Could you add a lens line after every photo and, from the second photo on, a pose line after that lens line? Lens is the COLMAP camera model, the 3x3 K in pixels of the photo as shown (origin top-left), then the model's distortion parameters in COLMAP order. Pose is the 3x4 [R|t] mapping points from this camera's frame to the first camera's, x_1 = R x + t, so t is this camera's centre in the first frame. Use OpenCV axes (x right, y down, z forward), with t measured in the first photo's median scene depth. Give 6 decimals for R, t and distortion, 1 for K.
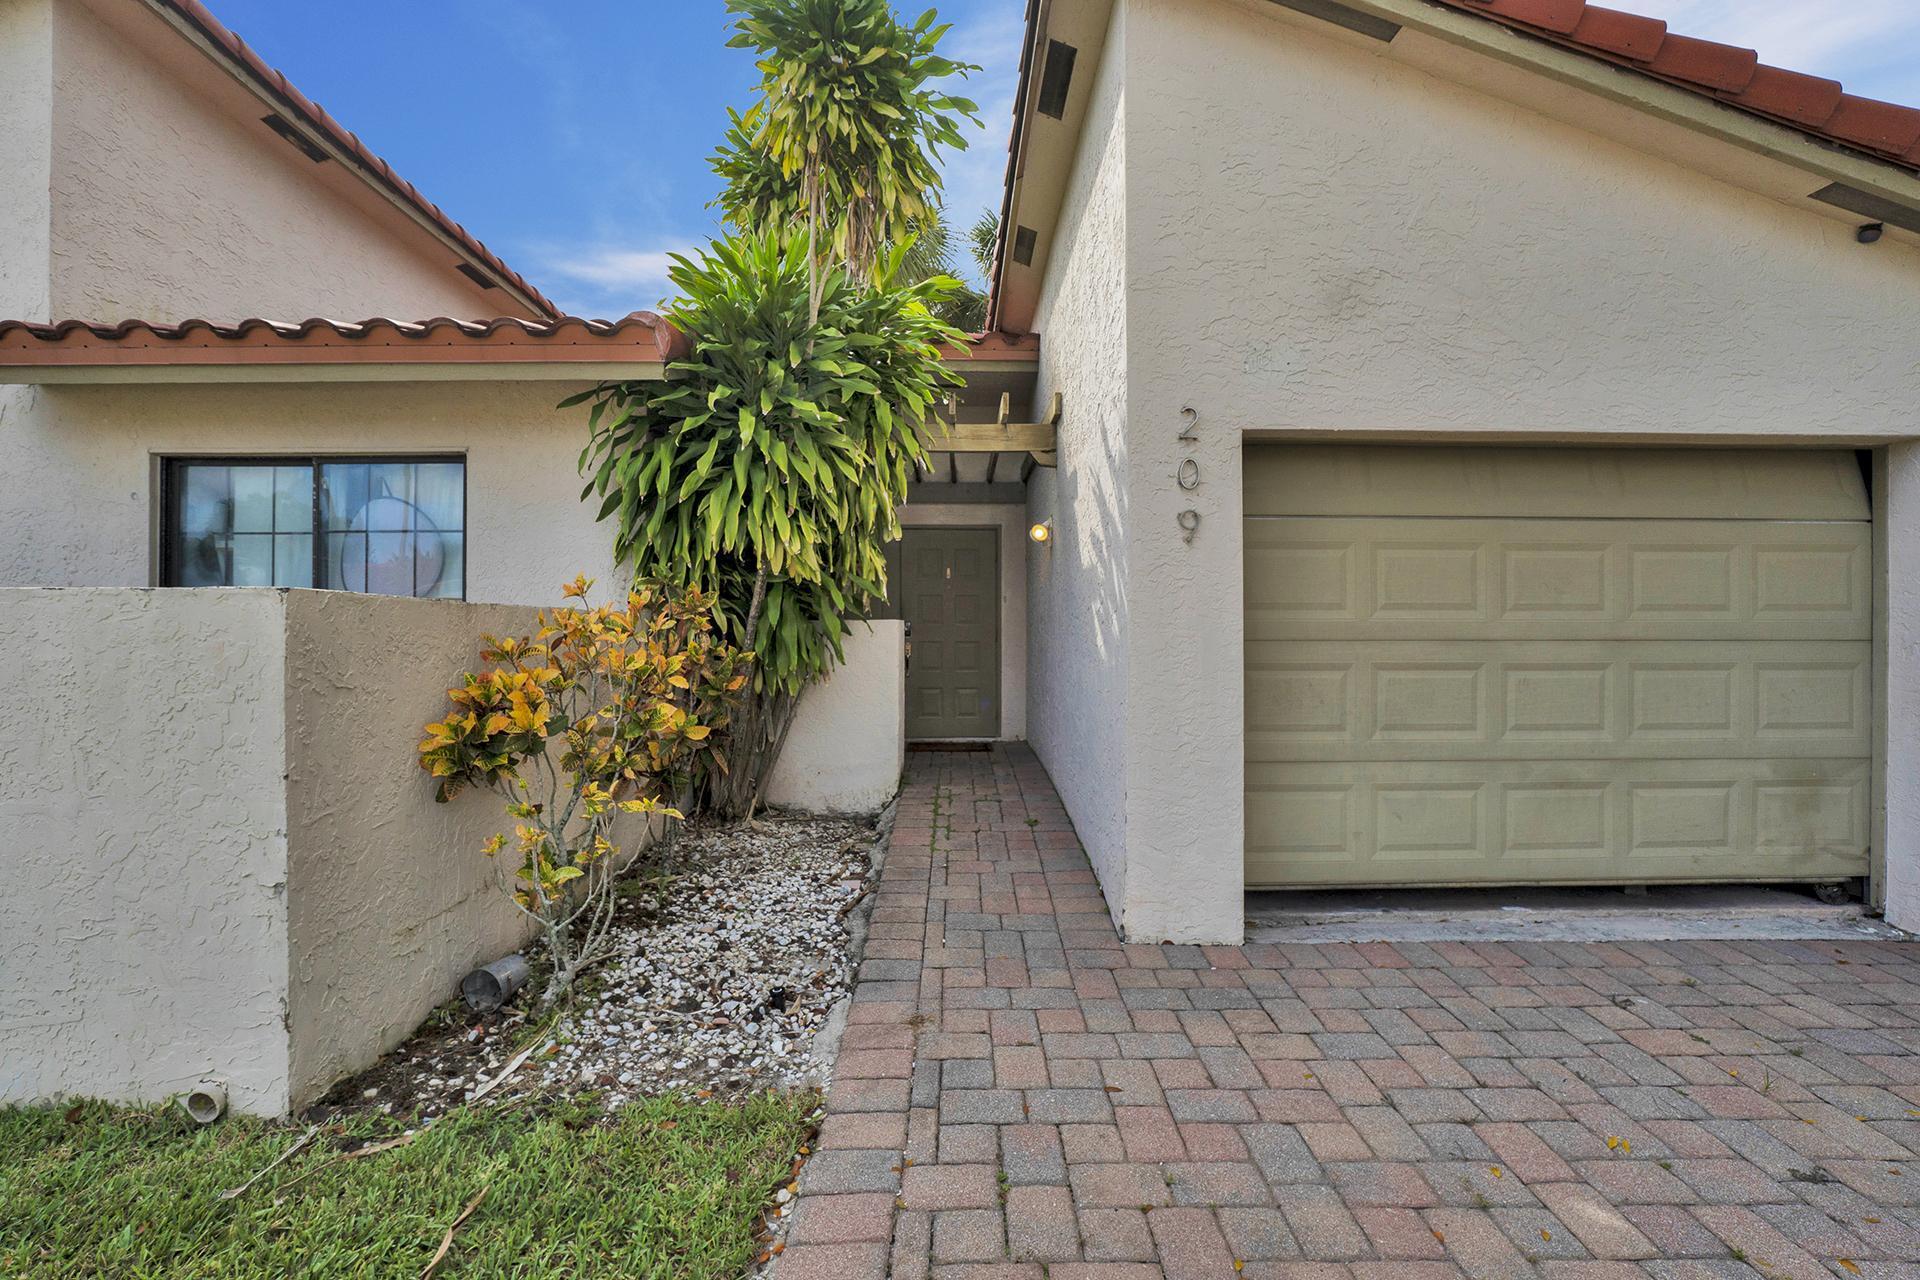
lens RADIAL K [[843.3, 0, 963.4], [0, 843.3, 647.6], [0, 0, 1]] dist [-0.000224, 0.000192]
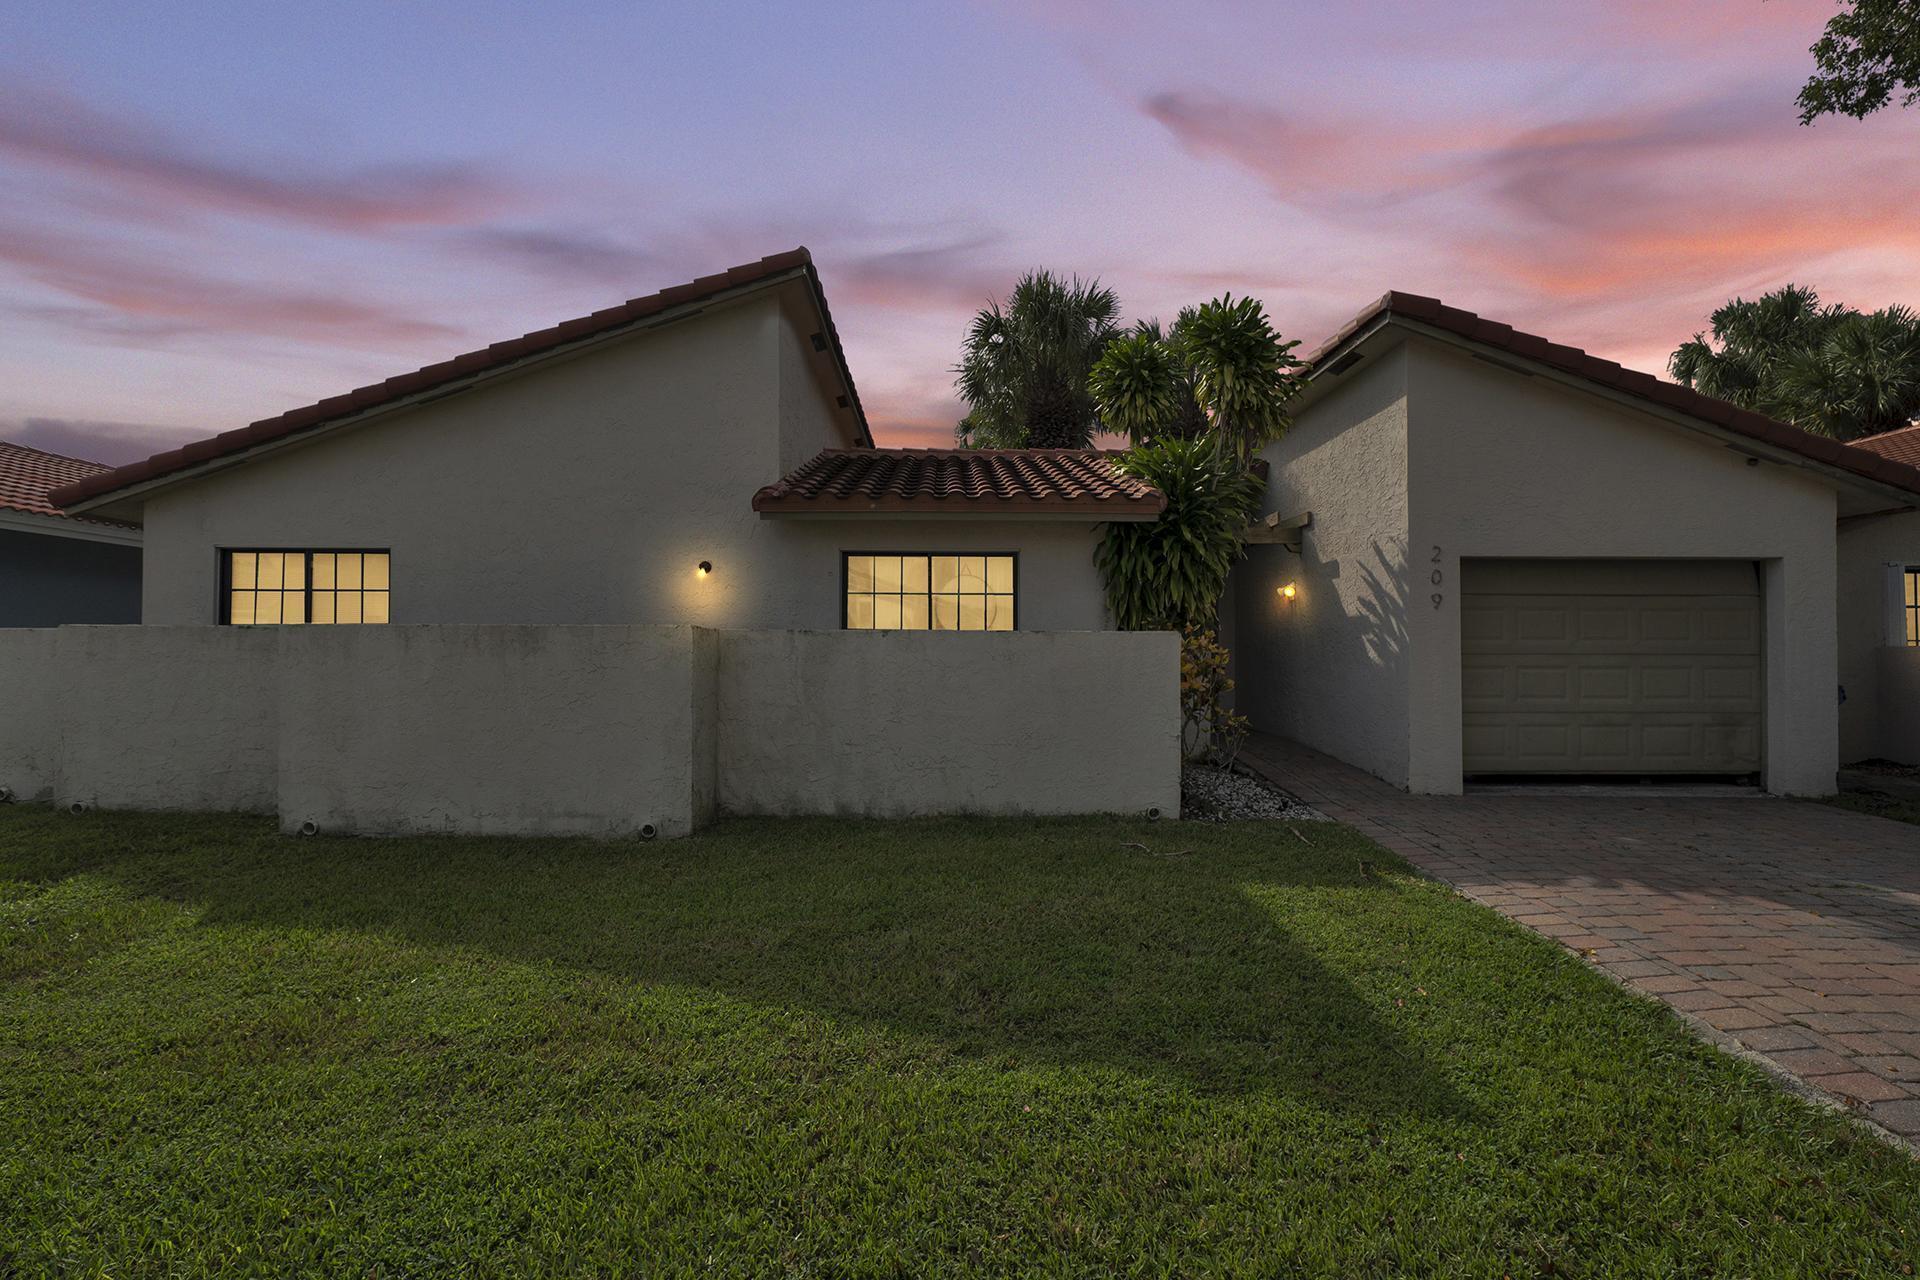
lens RADIAL K [[855.9, 0, 935.5], [0, 855.9, 644.5], [0, 0, 1]] dist [-0.001676, 0.000493]
pose [[0.999974, 0.003088, -0.006530, -0.906940], [-0.003206, 0.999829, -0.018224, 0.011266], [0.006473, 0.018244, 0.999813, -1.085275]]
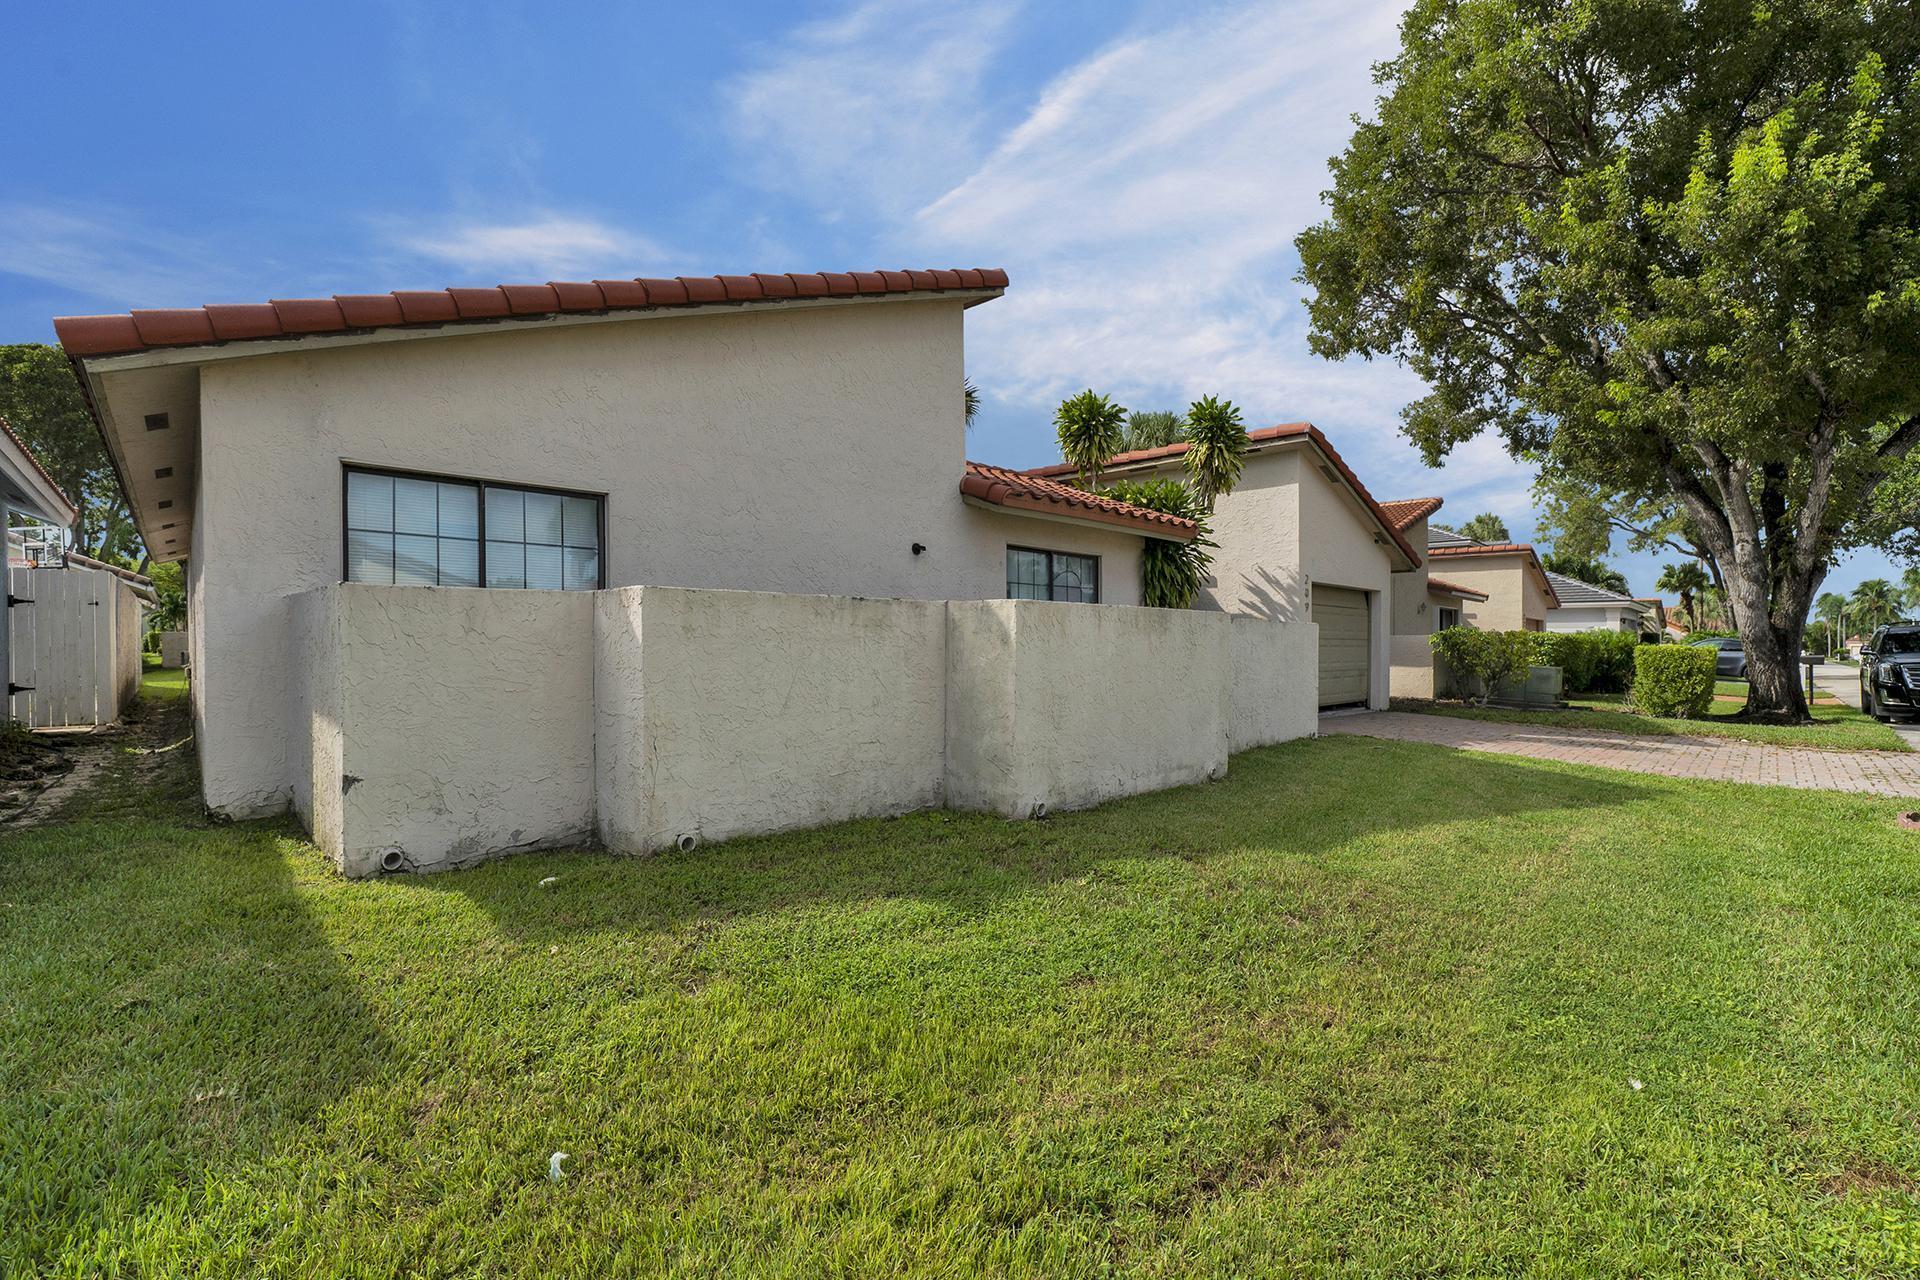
lens RADIAL K [[827.1, 0, 962.1], [0, 827.1, 674.9], [0, 0, 1]] dist [-0.059964, -0.000069]
pose [[0.731118, -0.024894, 0.681797, -2.973854], [0.002136, 0.999413, 0.034201, 0.029757], [-0.682248, -0.023549, 0.730741, -0.547051]]
